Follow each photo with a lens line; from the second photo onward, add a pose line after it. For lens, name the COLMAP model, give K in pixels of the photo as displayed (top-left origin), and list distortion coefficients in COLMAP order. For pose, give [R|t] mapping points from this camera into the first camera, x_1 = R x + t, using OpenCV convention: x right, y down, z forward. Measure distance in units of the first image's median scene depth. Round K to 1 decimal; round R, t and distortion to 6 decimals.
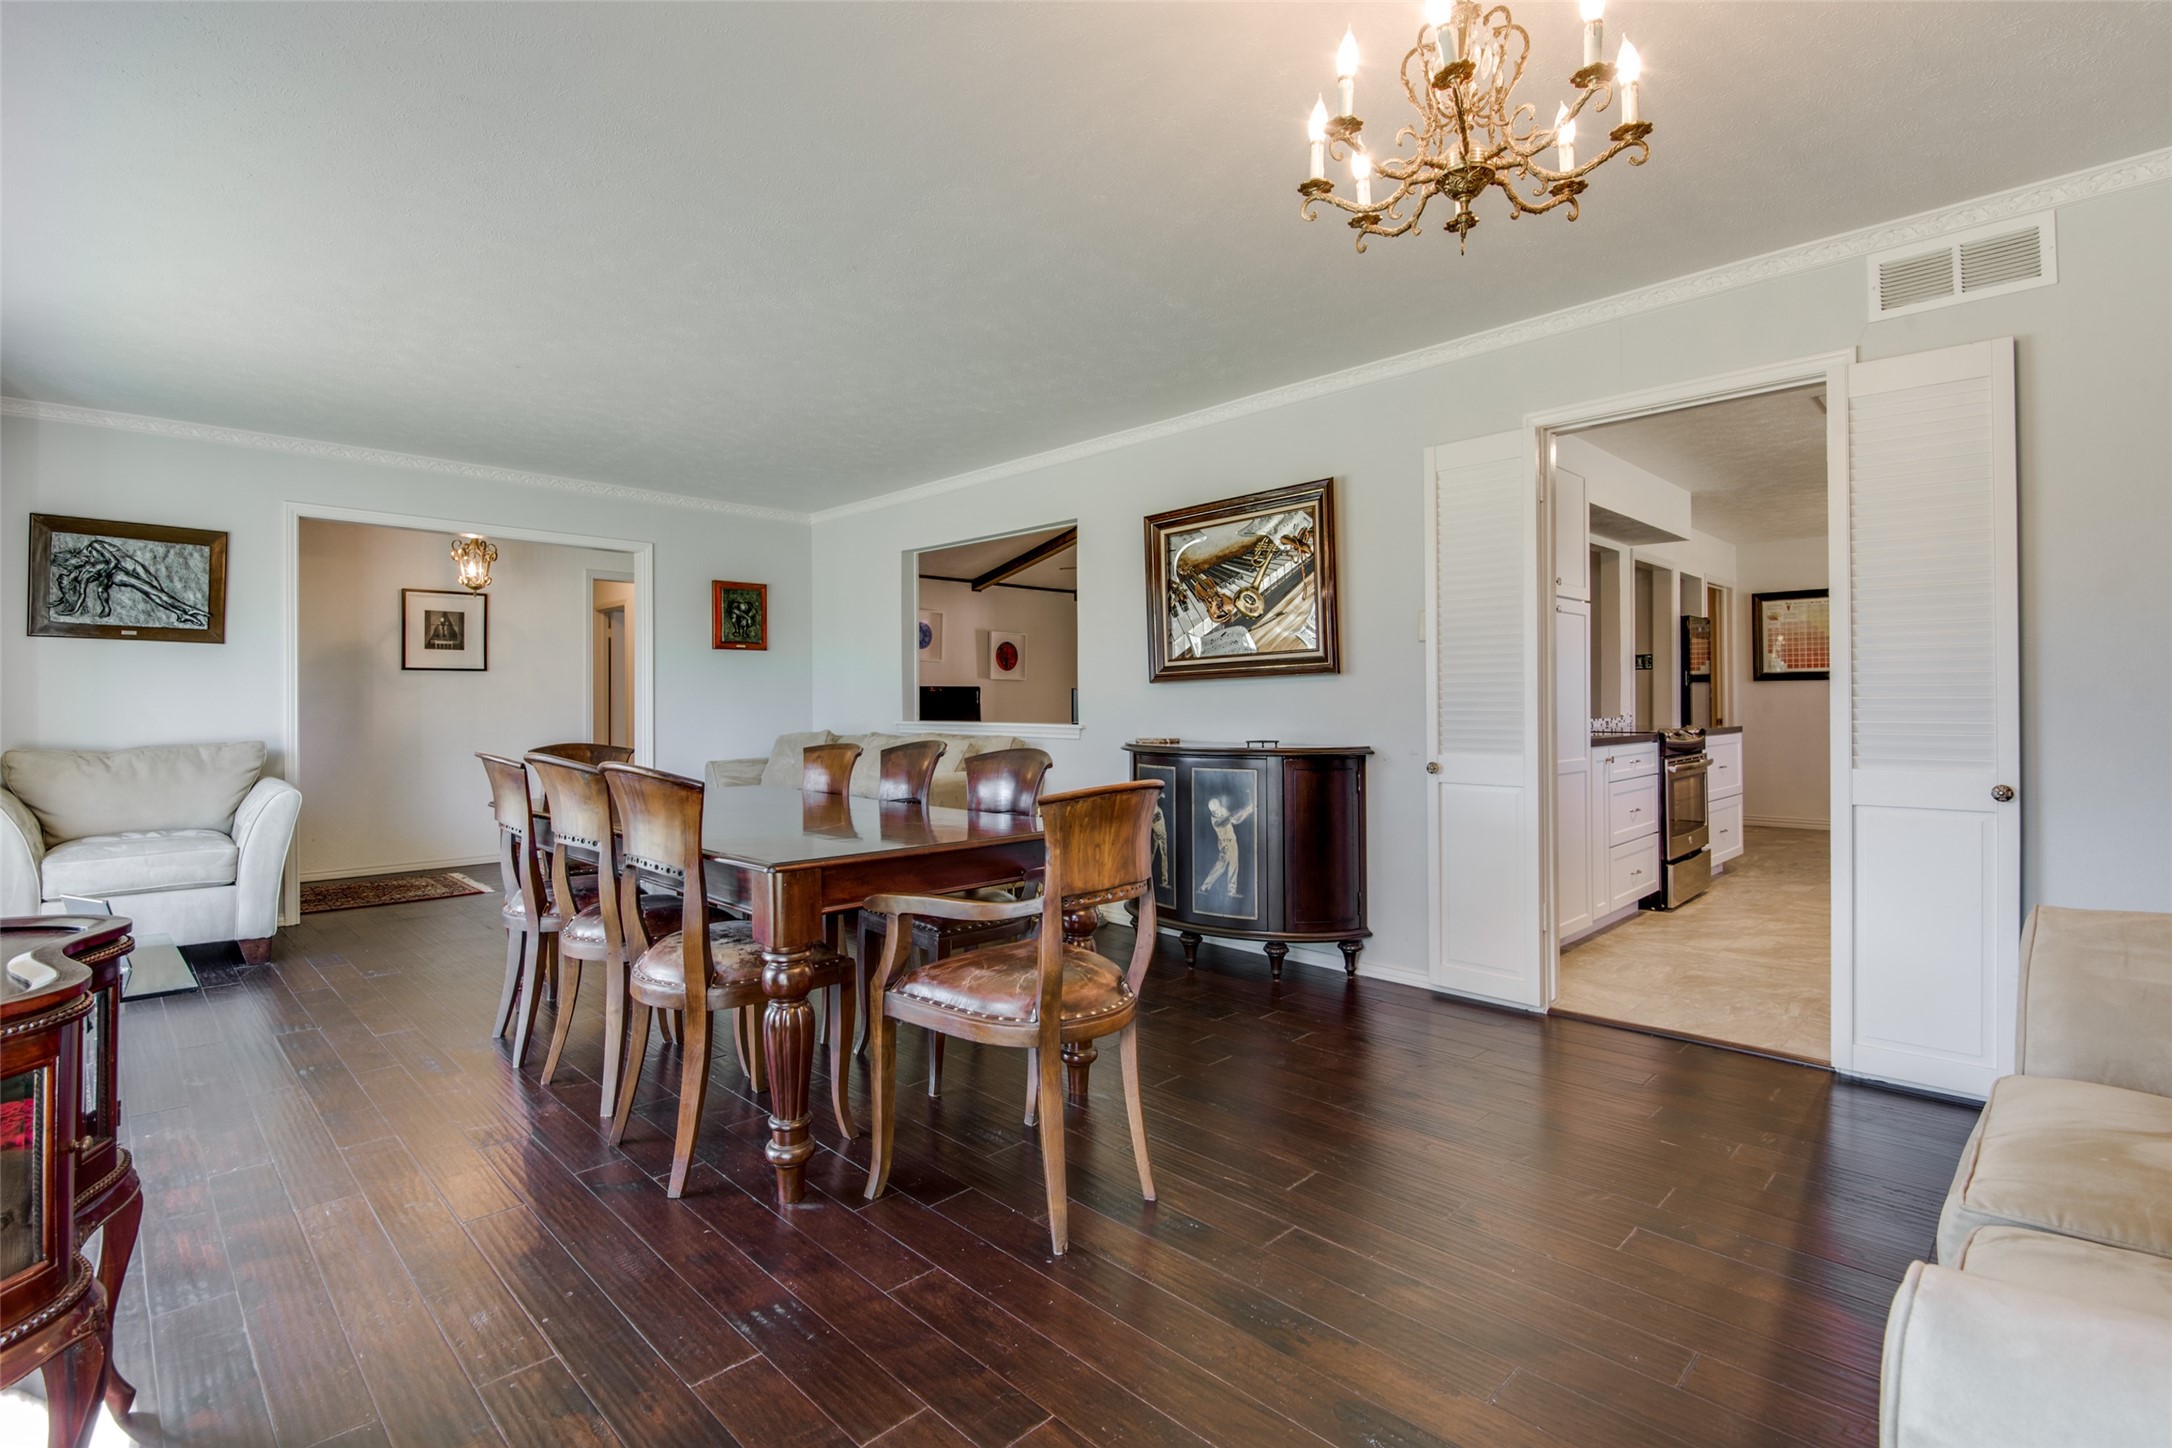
lens RADIAL K [[1024.6, 0, 1083.9], [0, 1024.6, 704.7], [0, 0, 1]] dist [0.000602, -0.000943]
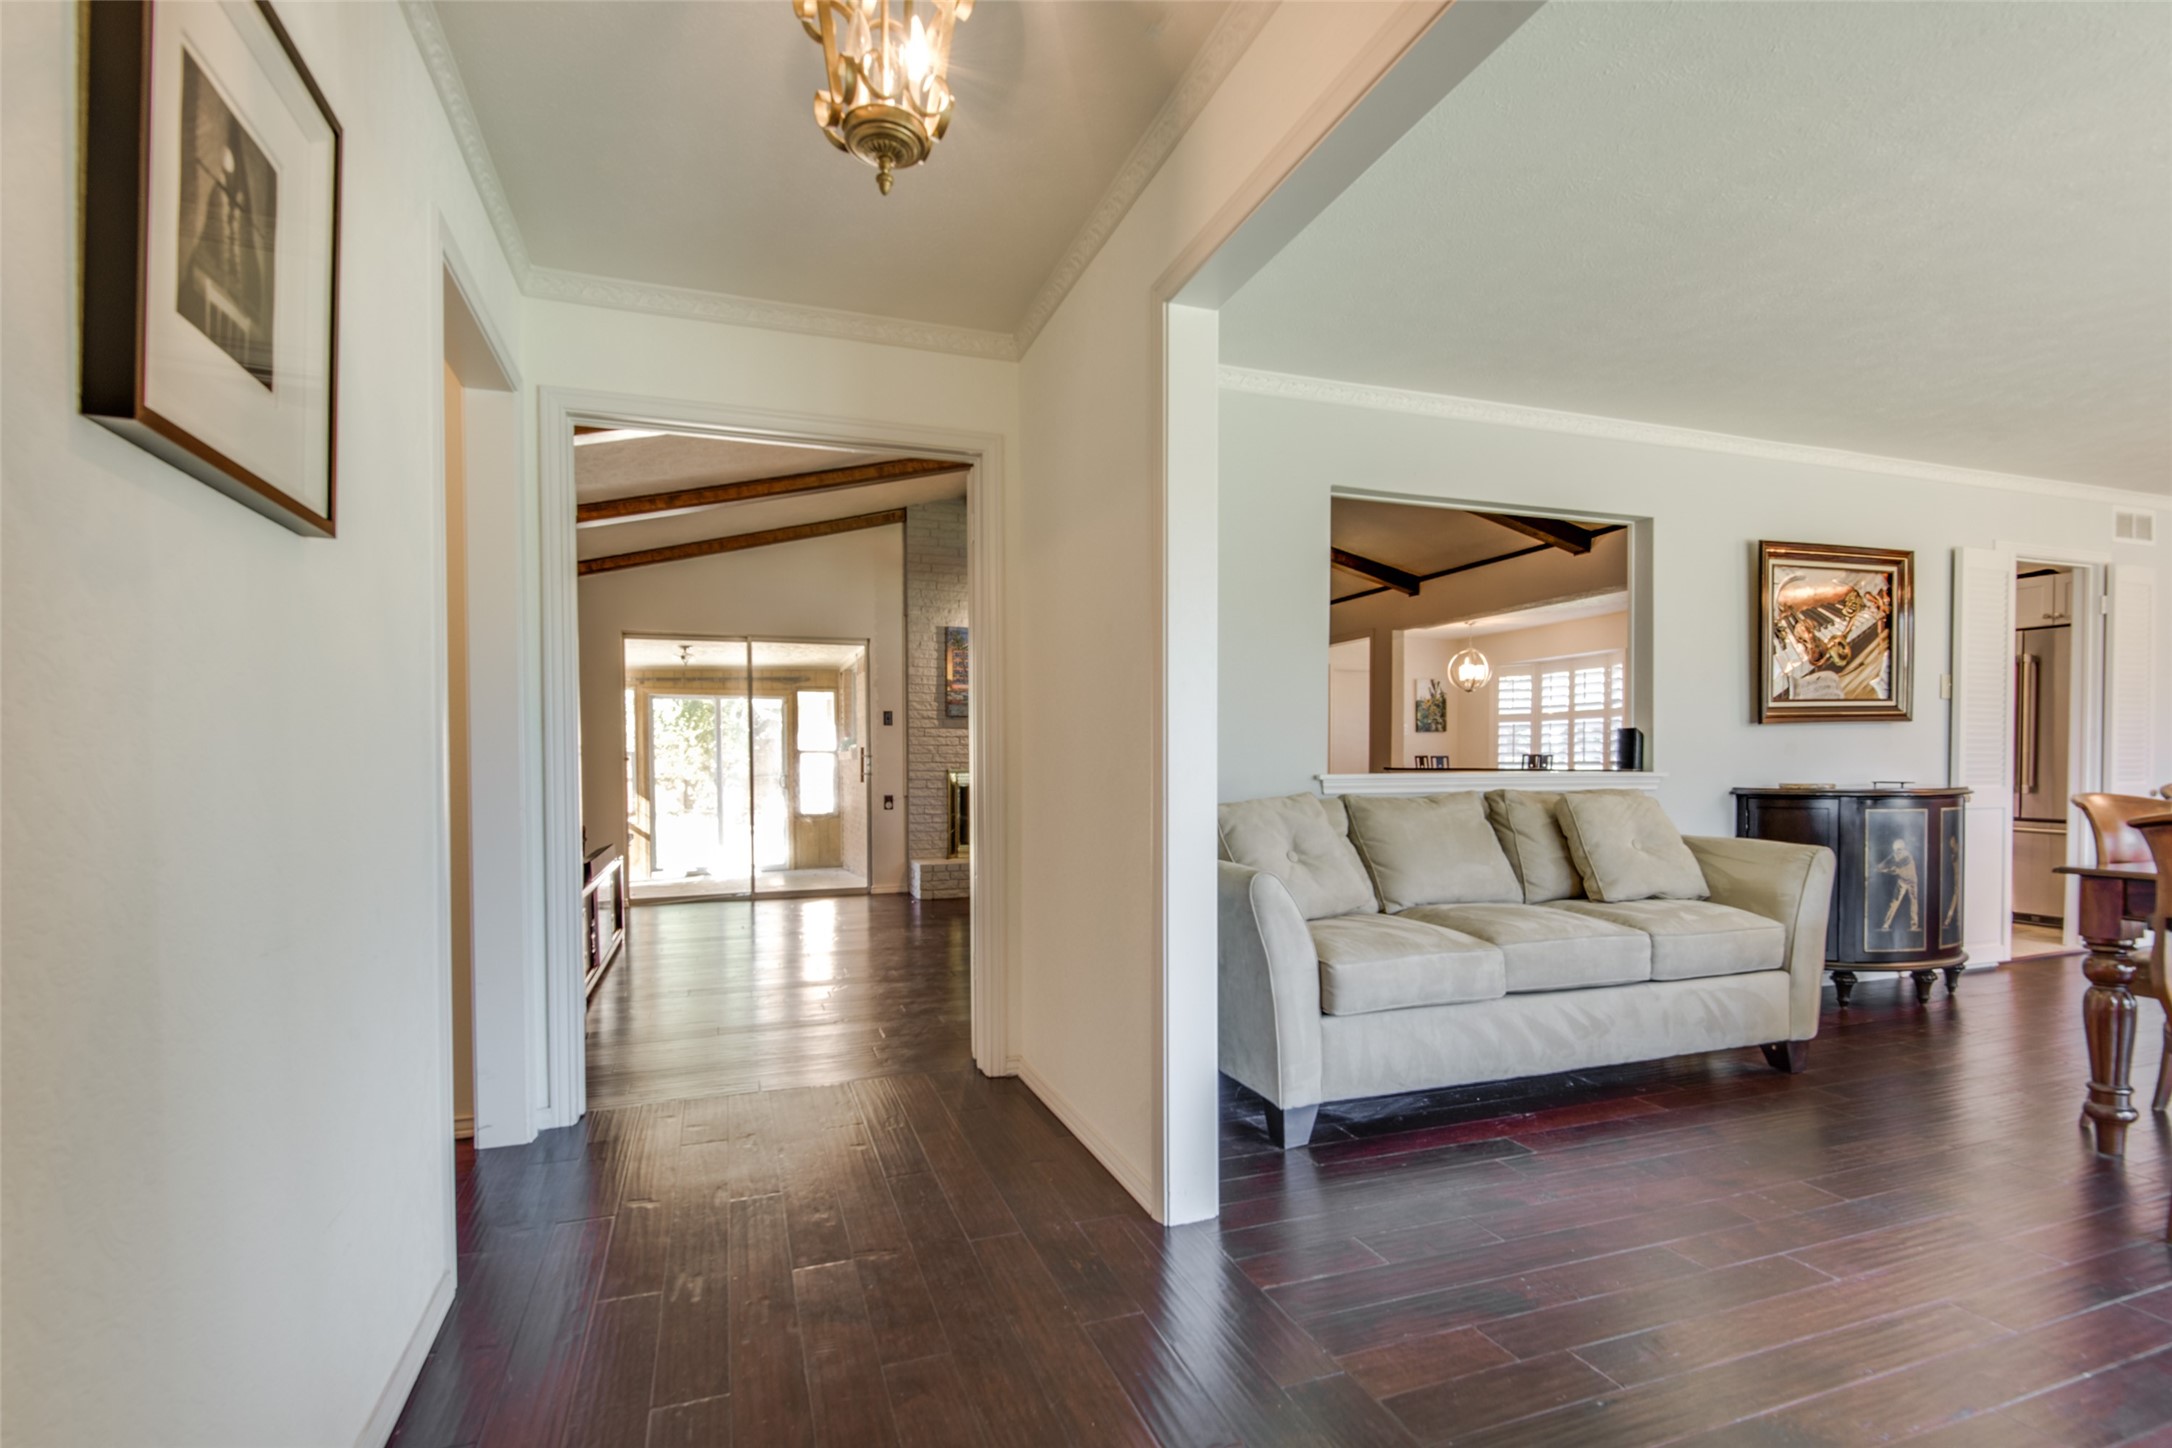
lens RADIAL K [[1012.1, 0, 1078.6], [0, 1012.1, 758.4], [0, 0, 1]] dist [0.047873, -0.016435]
pose [[0.424334, 0.006976, 0.905479, -1.099191], [-0.001746, 0.999975, -0.006886, 0.019616], [-0.905504, 0.001341, 0.424335, 1.227887]]
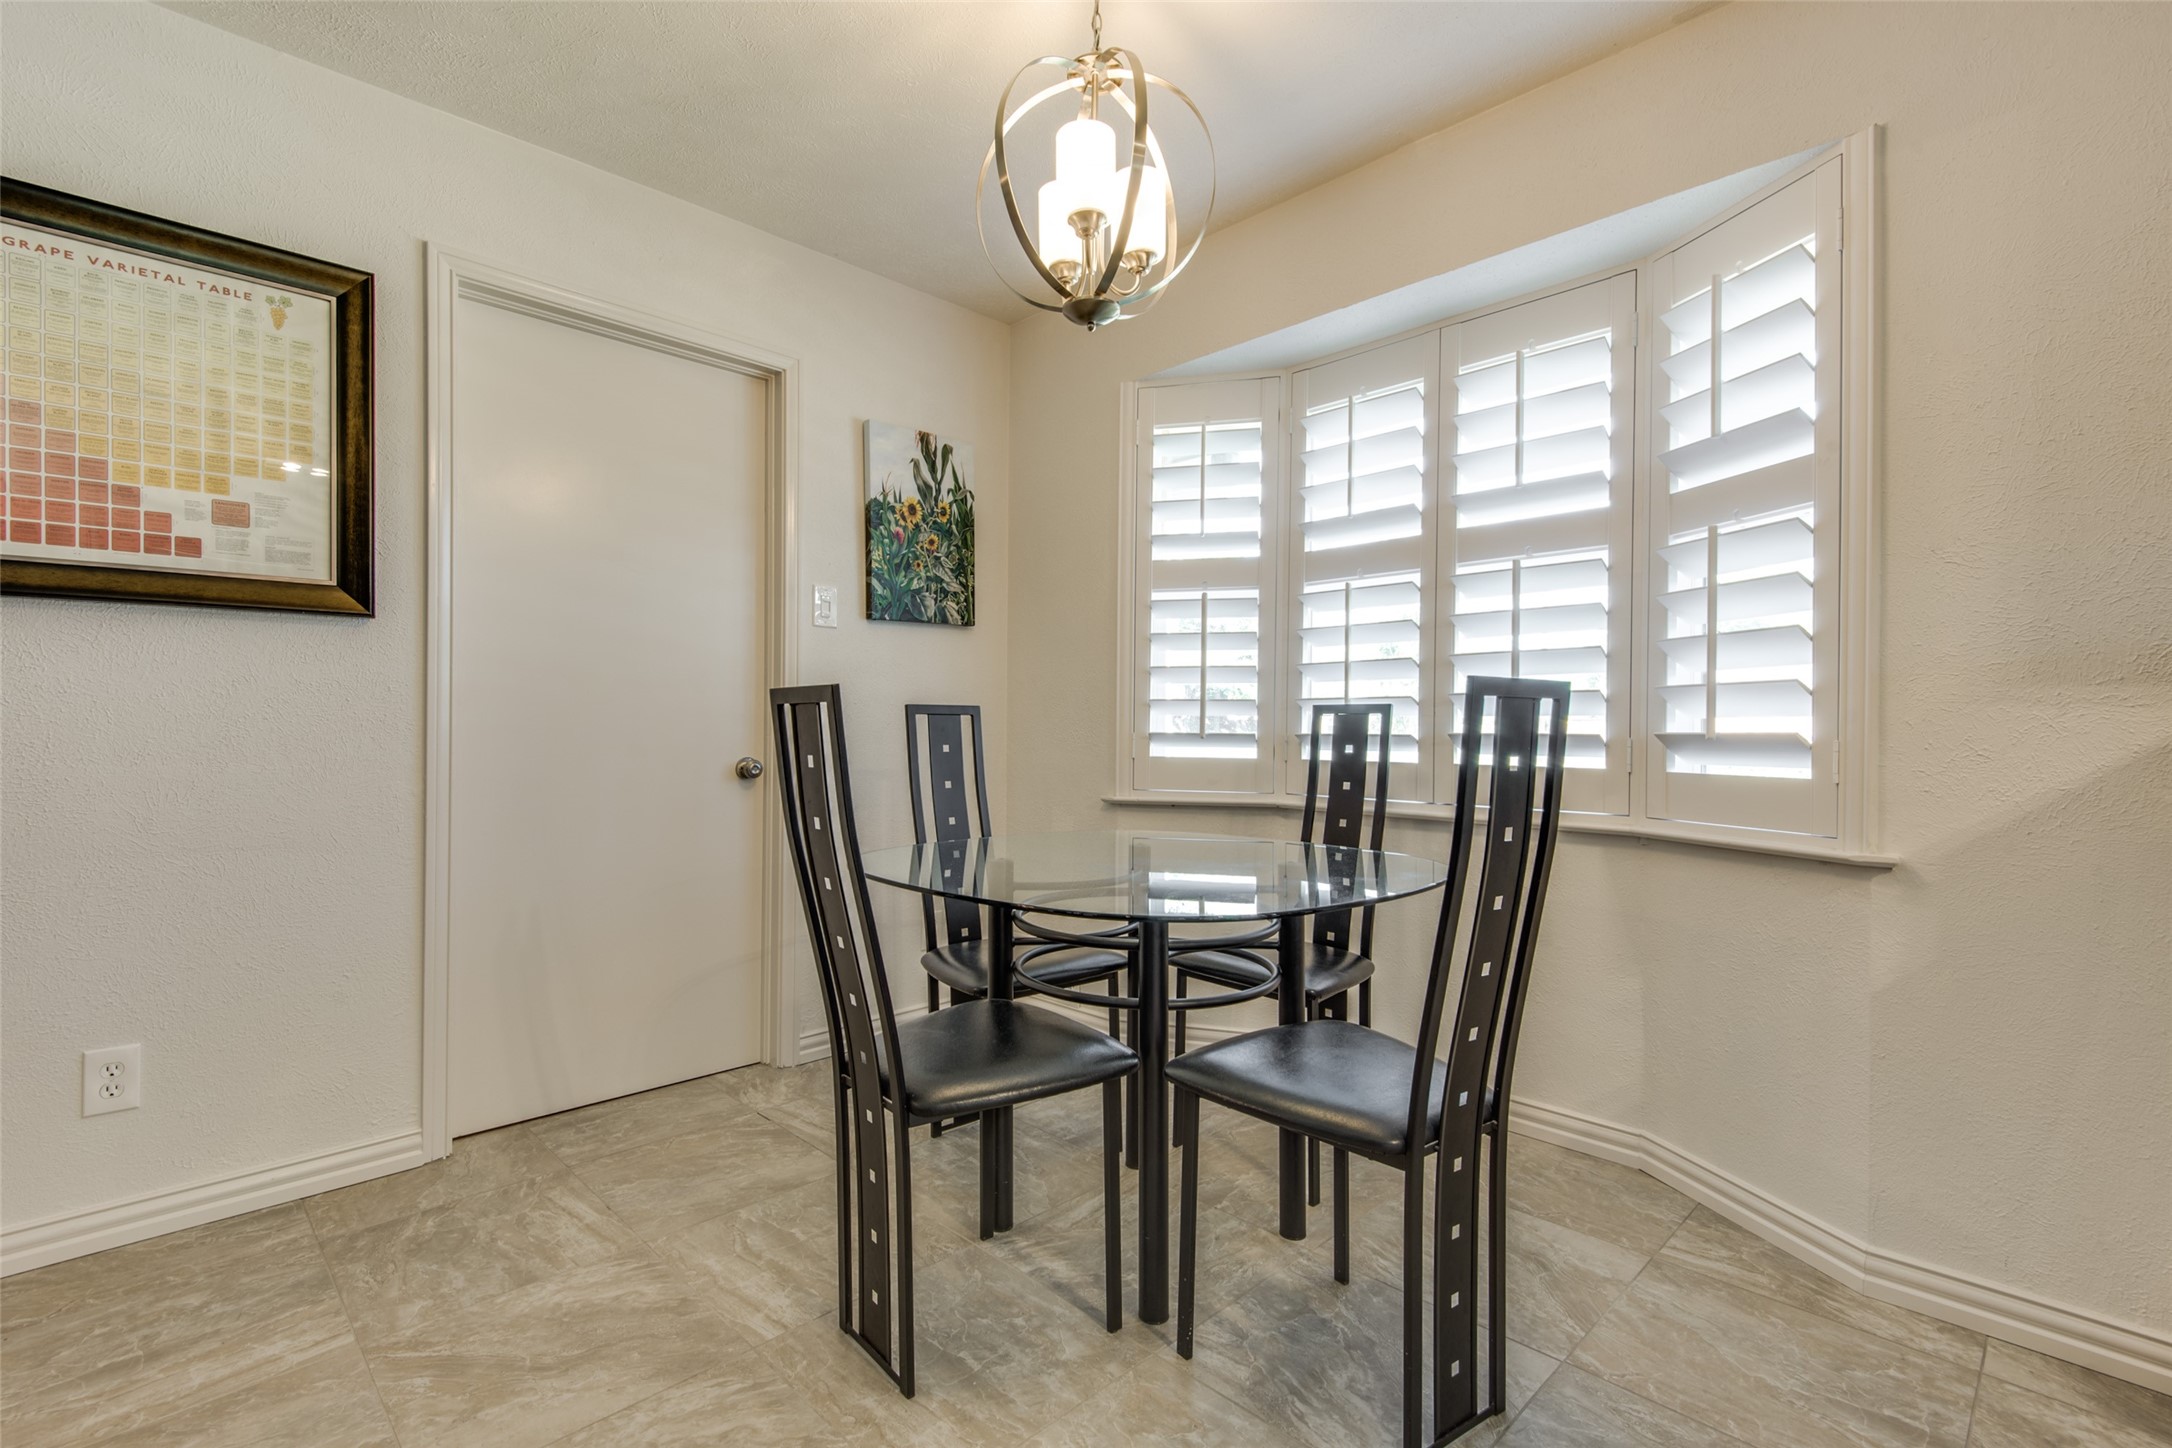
lens RADIAL K [[977.1, 0, 1101.0], [0, 977.1, 729.8], [0, 0, 1]] dist [0.029129, -0.014520]
pose [[-0.027658, 0.002484, 0.999614, 0.916643], [-0.001920, 0.999995, -0.002538, 0.008751], [-0.999616, -0.001990, -0.027653, 1.405892]]
